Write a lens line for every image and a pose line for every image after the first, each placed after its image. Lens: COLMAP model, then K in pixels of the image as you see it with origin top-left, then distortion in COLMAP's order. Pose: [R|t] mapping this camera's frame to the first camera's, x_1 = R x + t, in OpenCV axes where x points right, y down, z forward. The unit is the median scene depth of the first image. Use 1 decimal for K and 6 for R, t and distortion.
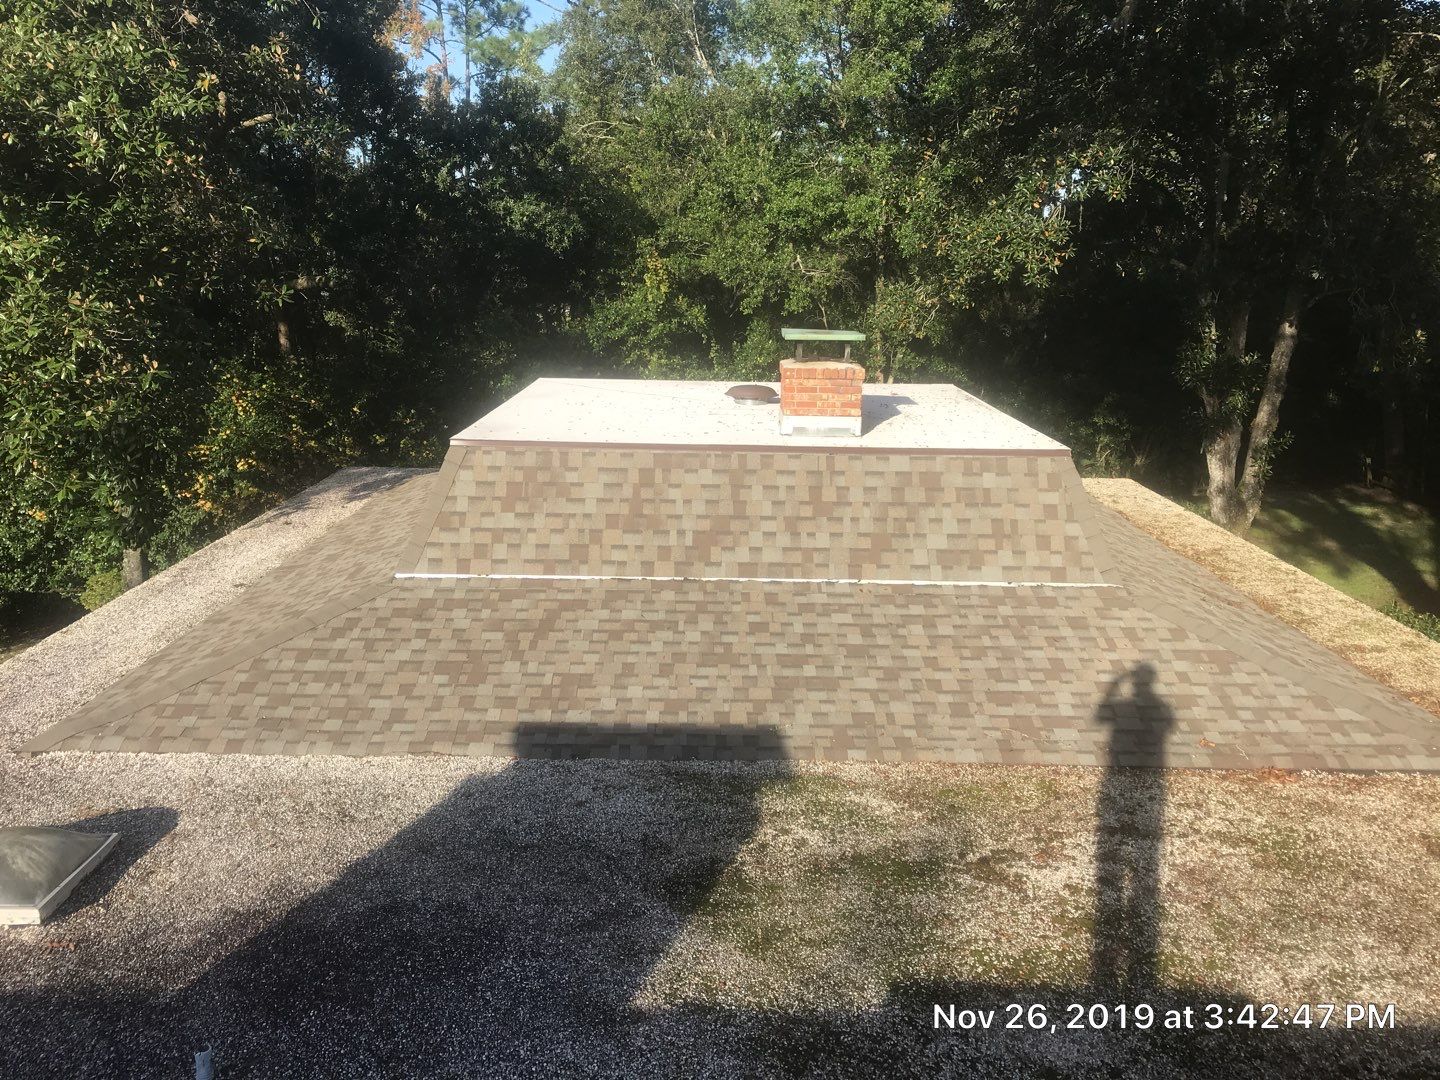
lens RADIAL K [[1171.7, 0, 720.0], [0, 1171.7, 540.0], [0, 0, 1]] dist [0.082112, -0.142587]
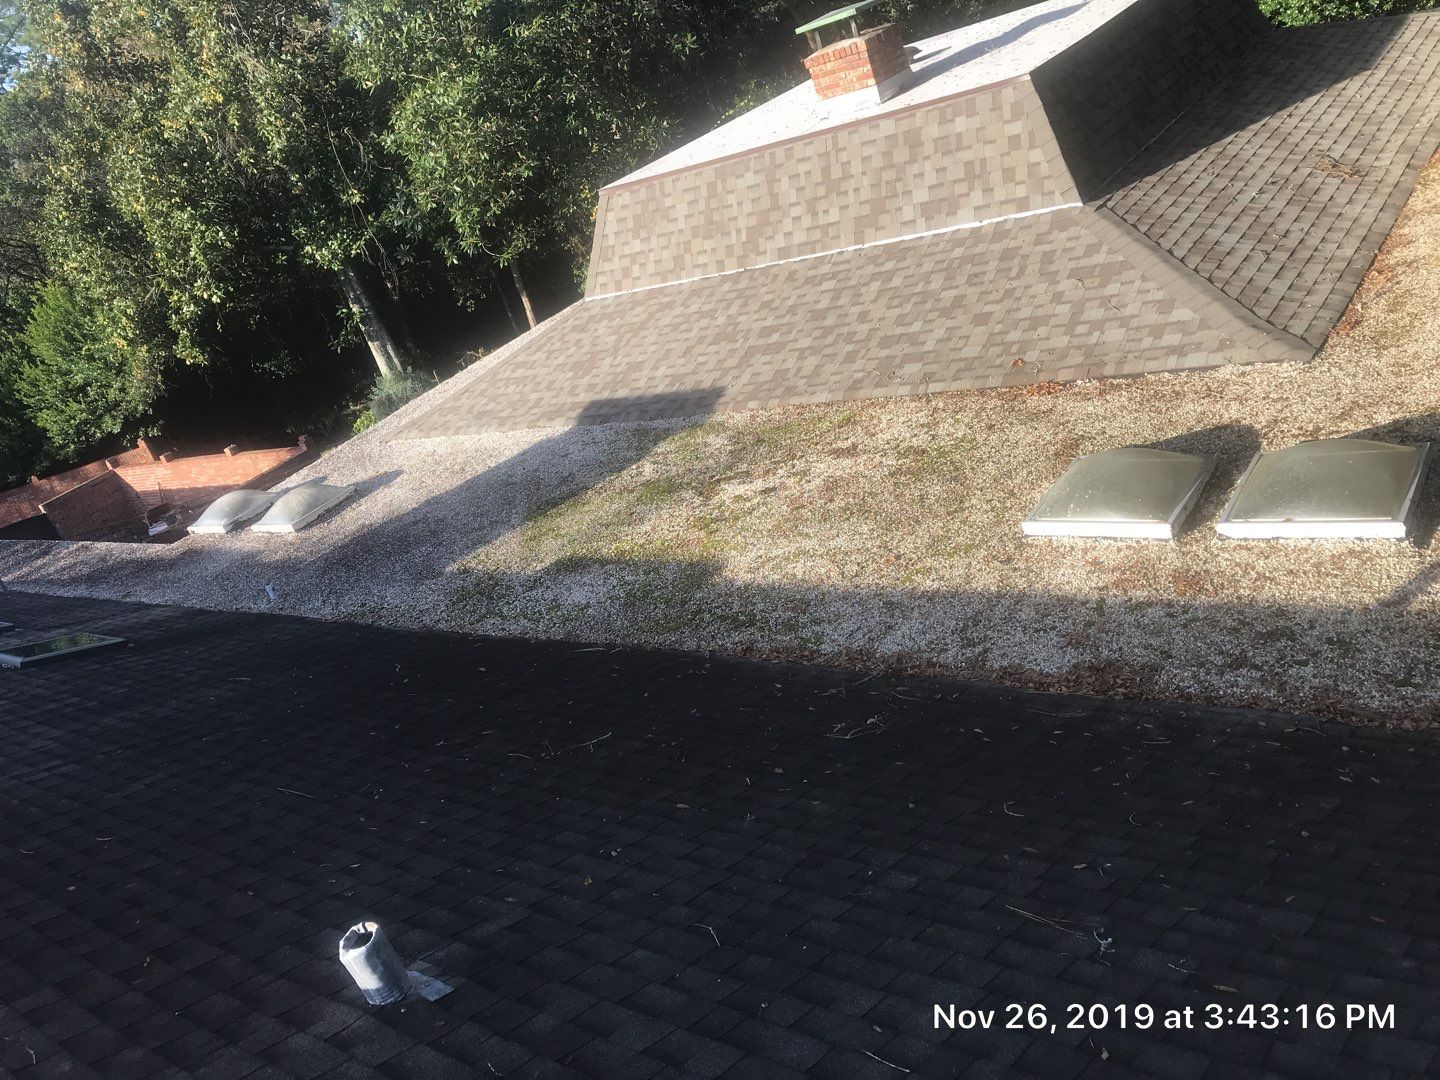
lens RADIAL K [[1197.3, 0, 720.0], [0, 1197.3, 540.0], [0, 0, 1]] dist [-0.011691, 0.052335]
pose [[0.743858, -0.011296, -0.668243, 0.780979], [0.205712, 0.955186, 0.212844, 0.031876], [0.635892, -0.295791, 0.712846, 0.003606]]
